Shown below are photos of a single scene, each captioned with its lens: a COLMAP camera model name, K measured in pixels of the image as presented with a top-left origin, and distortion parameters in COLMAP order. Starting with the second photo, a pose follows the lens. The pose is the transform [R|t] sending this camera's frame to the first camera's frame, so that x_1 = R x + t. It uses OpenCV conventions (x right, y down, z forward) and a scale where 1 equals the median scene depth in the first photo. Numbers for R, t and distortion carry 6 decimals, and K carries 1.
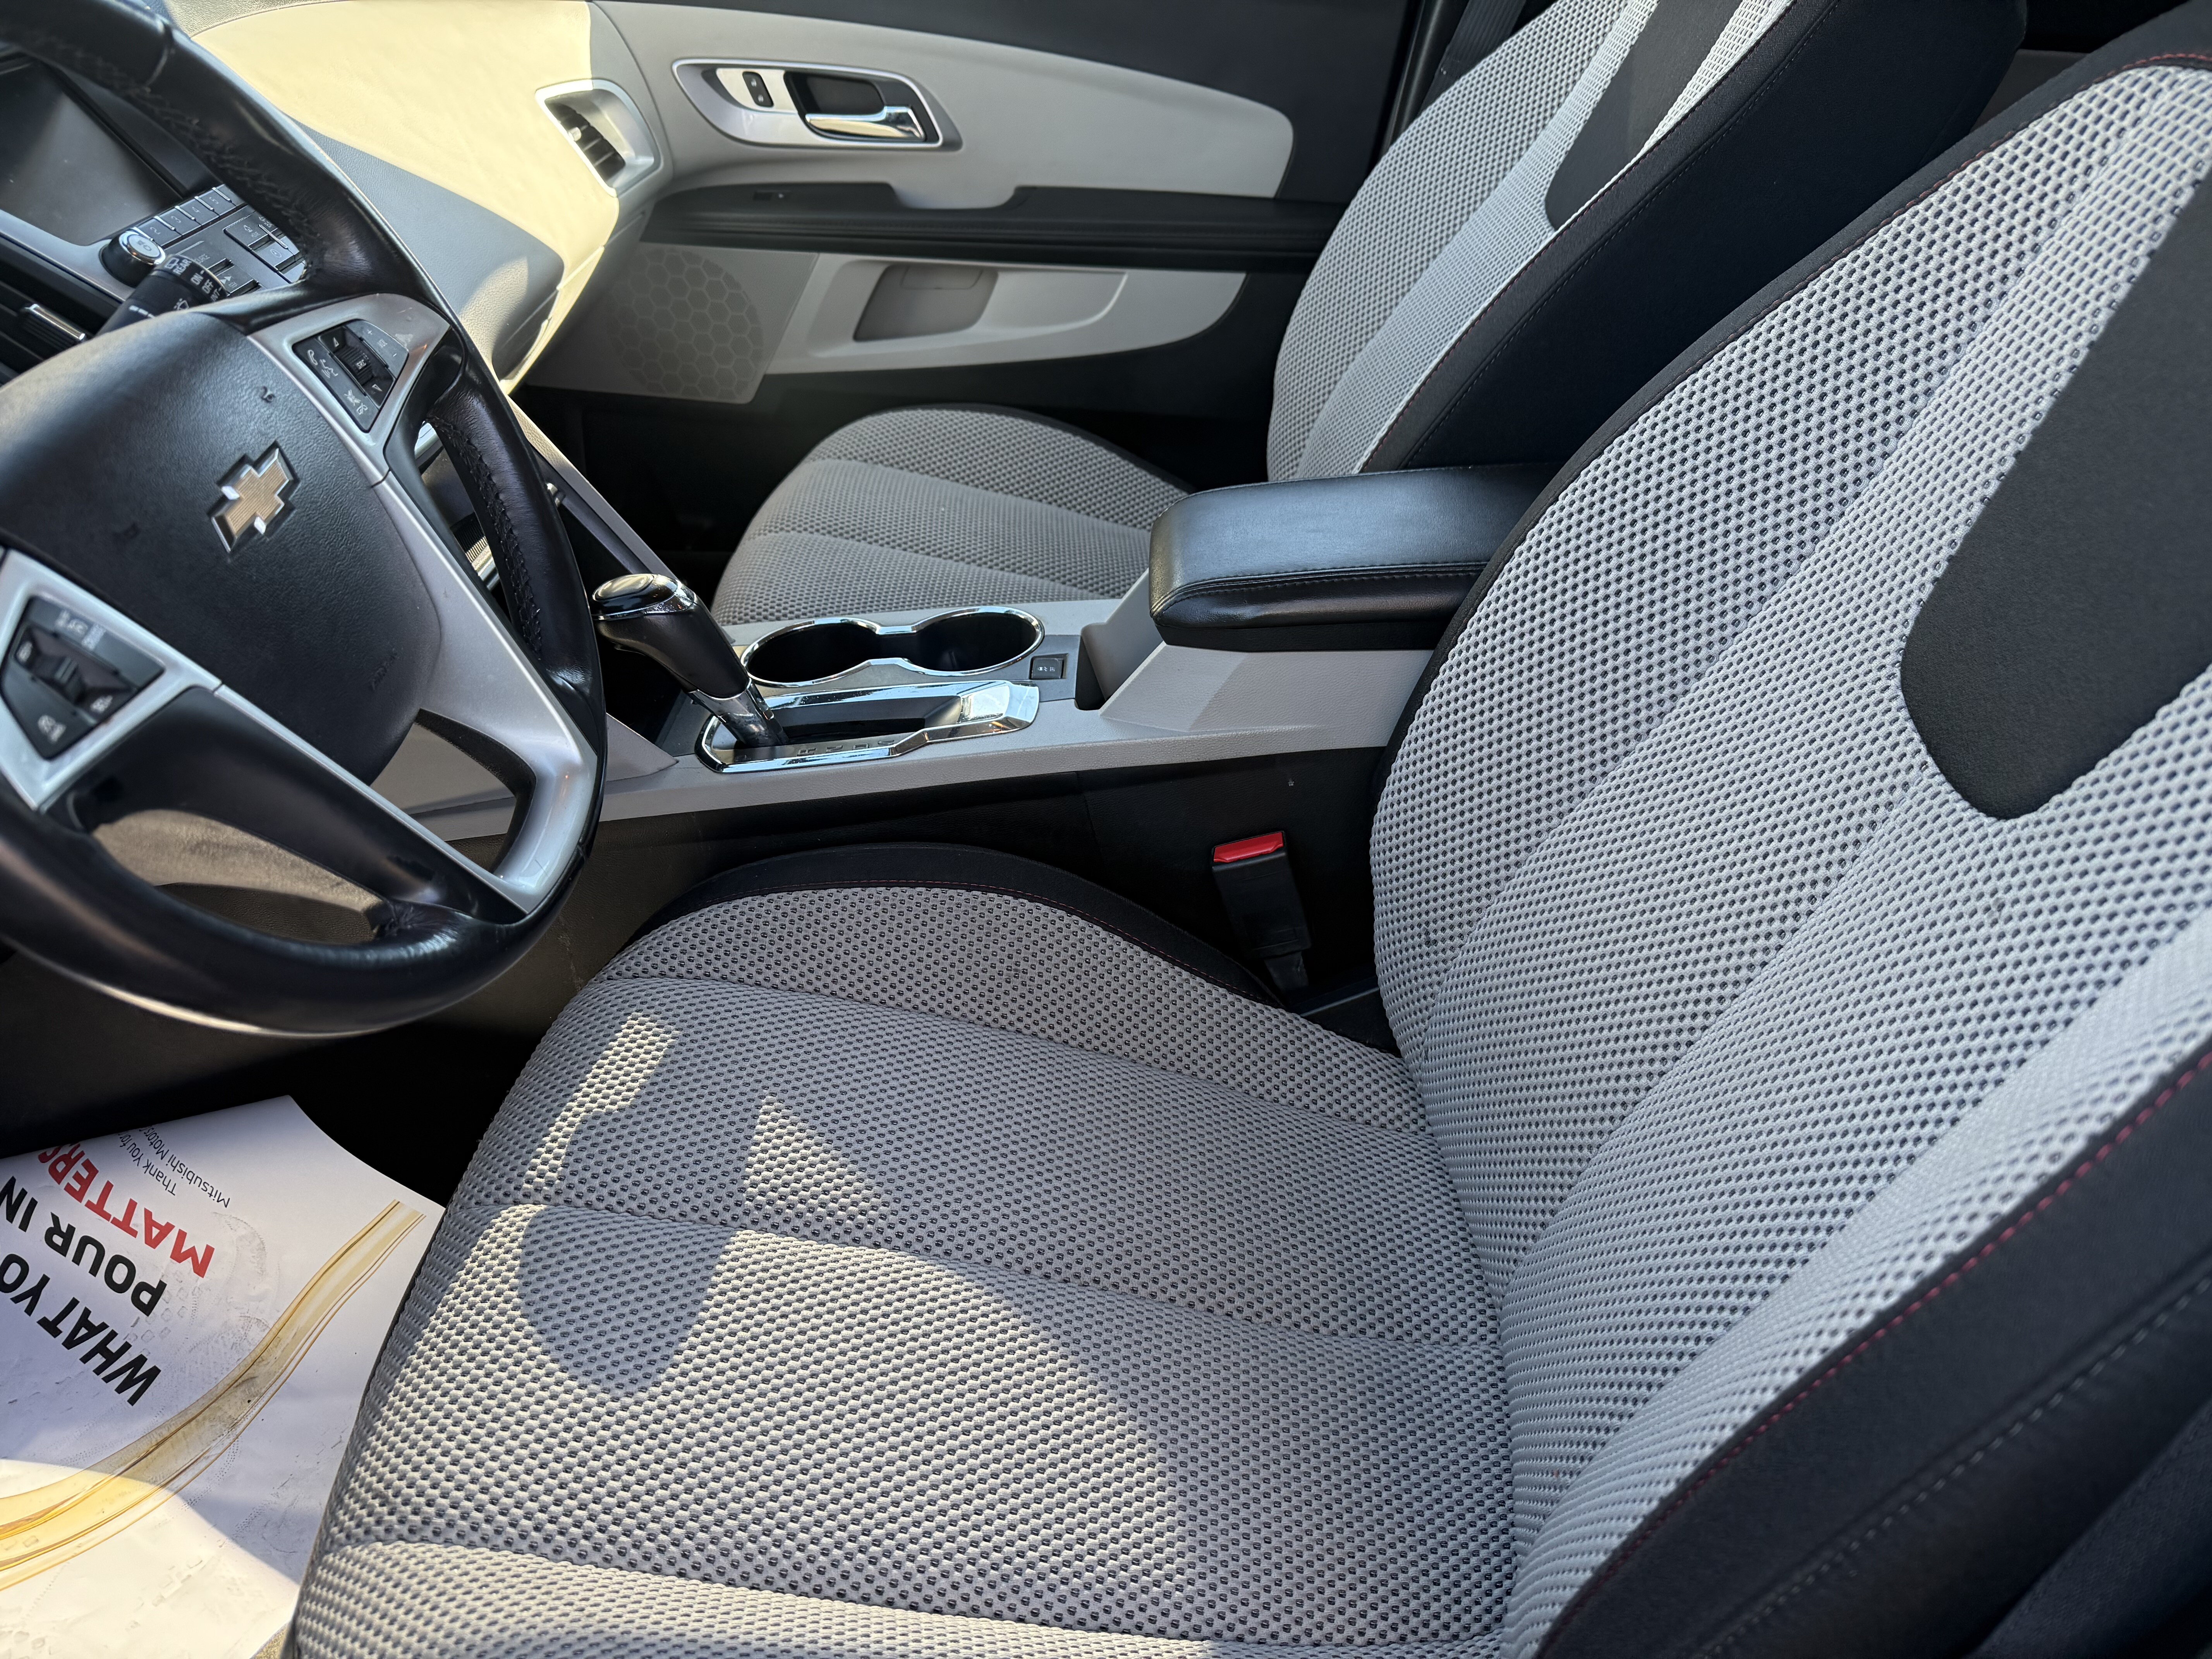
lens RADIAL K [[1559.0, 0, 1106.0], [0, 1559.0, 829.5], [0, 0, 1]] dist [0.001657, -0.004748]
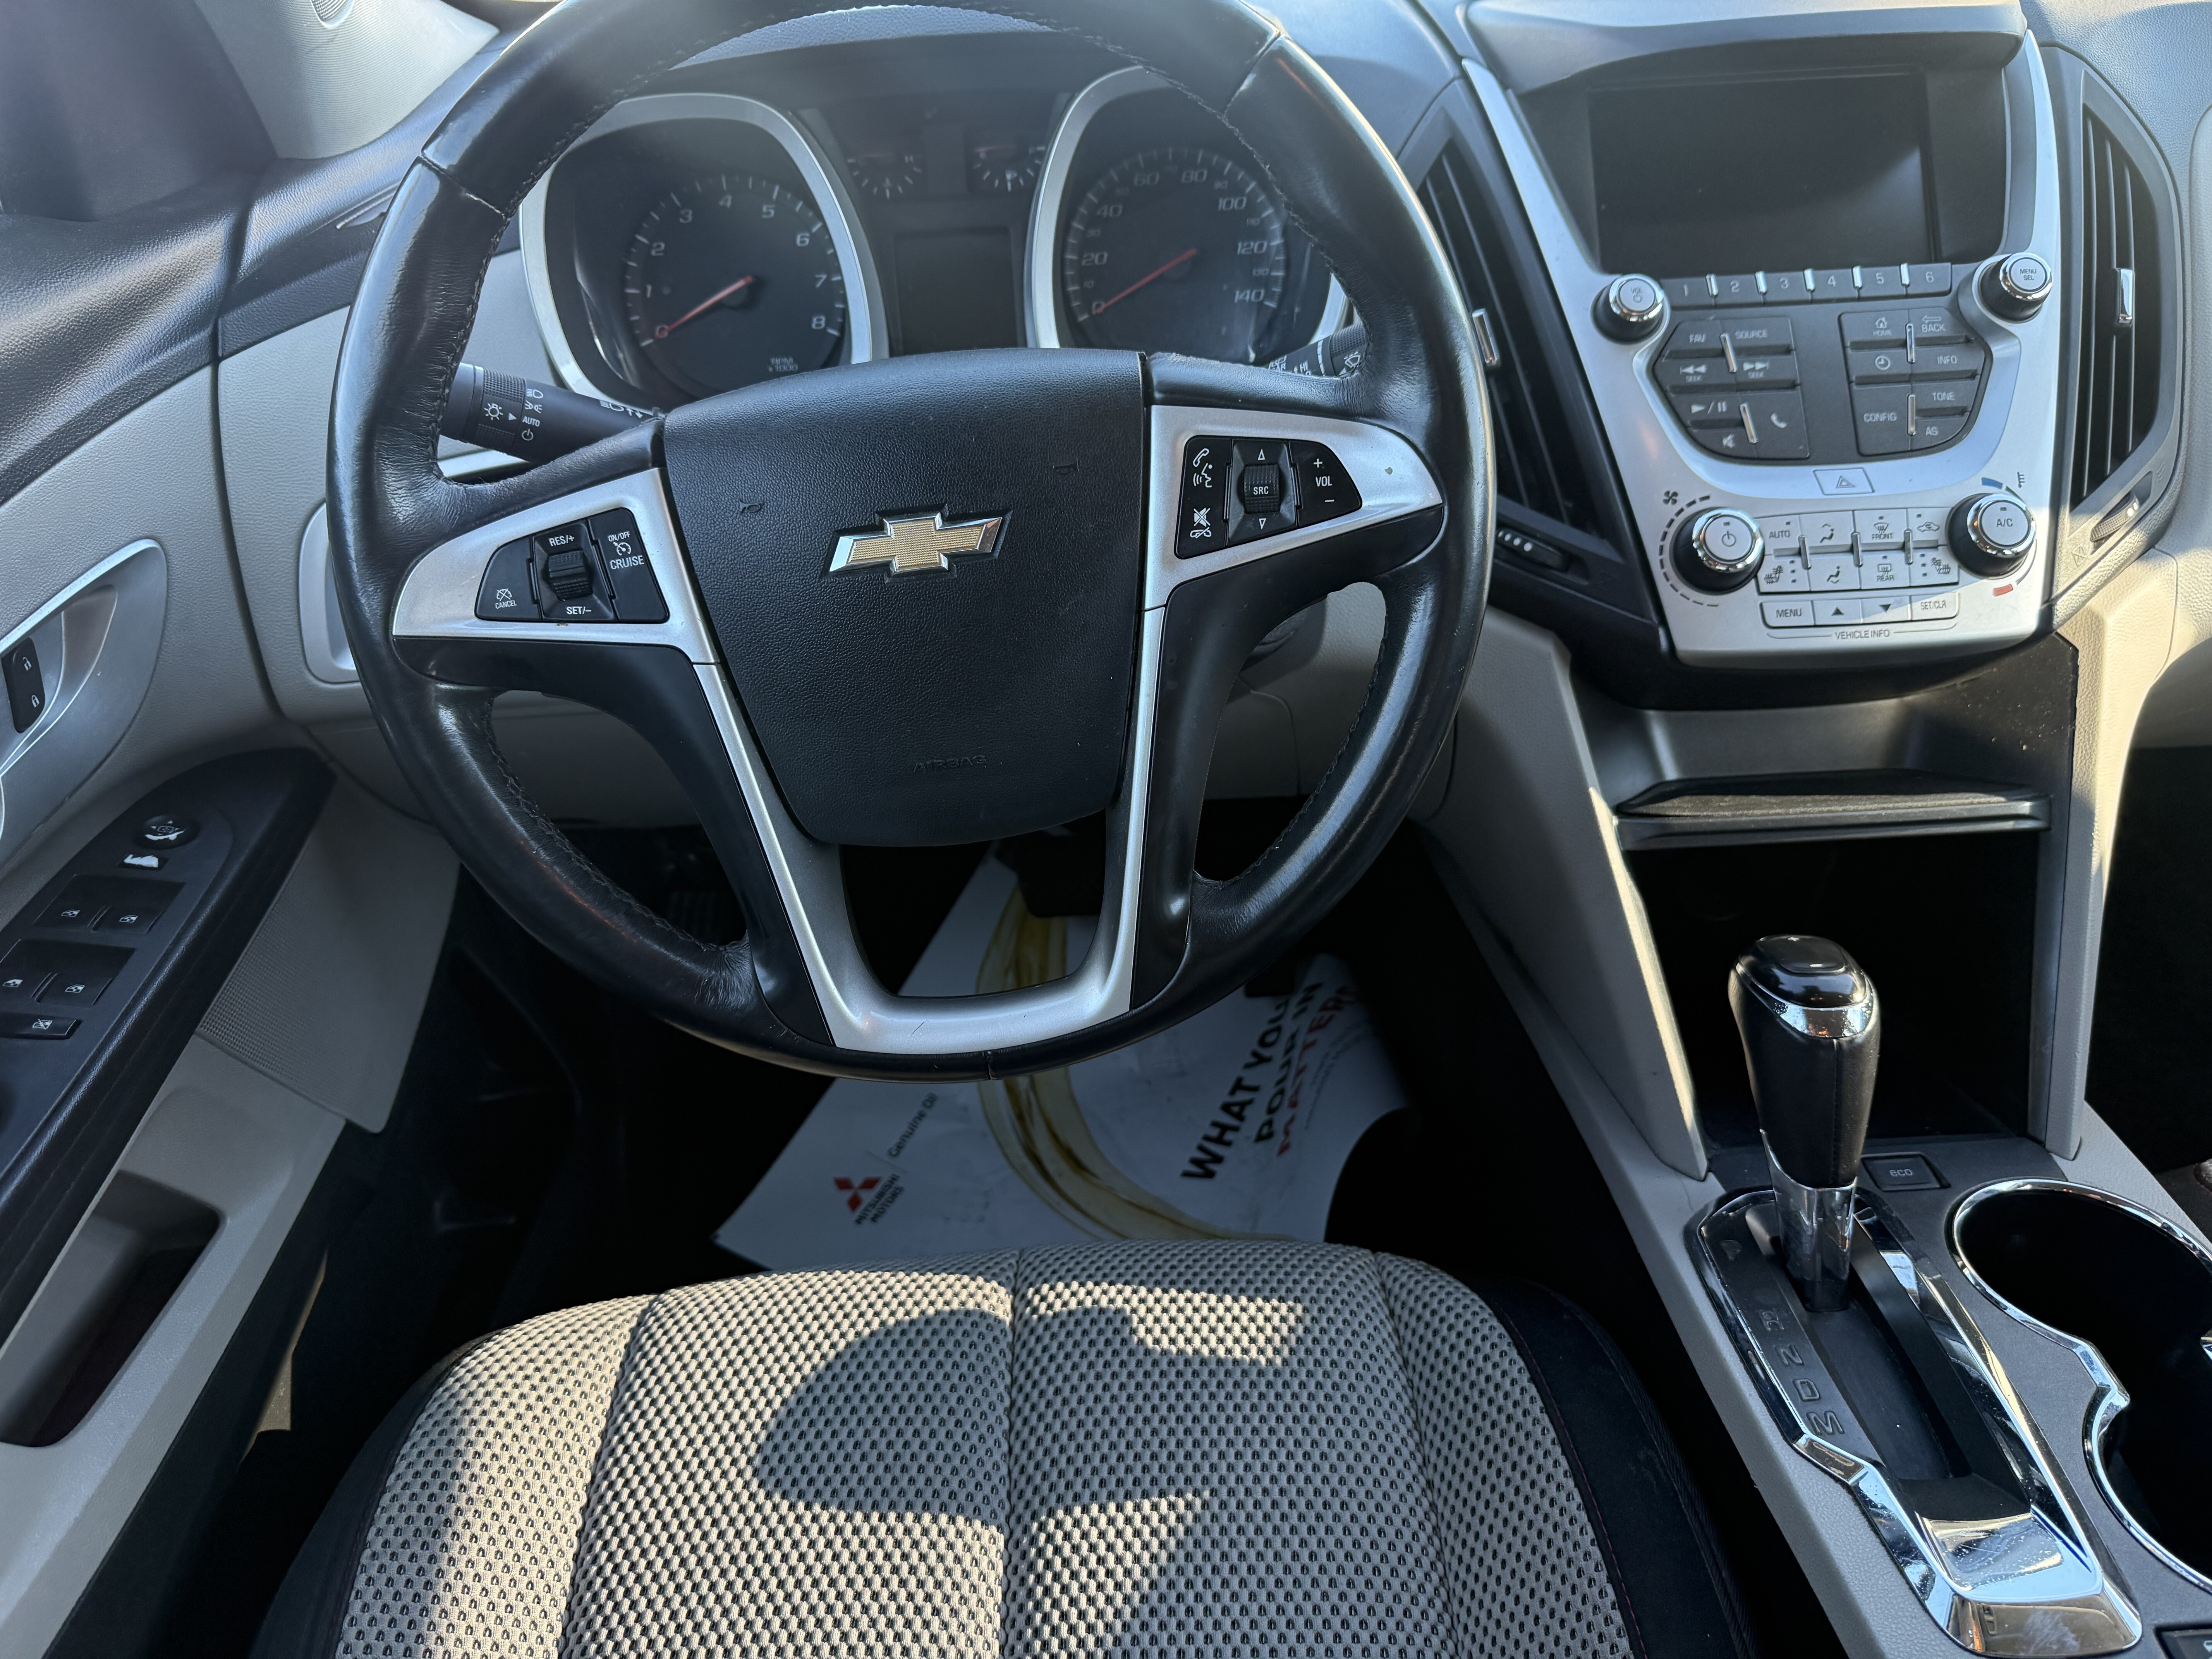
lens RADIAL K [[1559.0, 0, 1106.0], [0, 1559.0, 829.5], [0, 0, 1]] dist [0.001657, -0.004748]
pose [[0.071398, 0.567649, -0.820169, 0.238251], [-0.544694, 0.711026, 0.444692, -0.406267], [0.835590, 0.414991, 0.359961, 0.587940]]
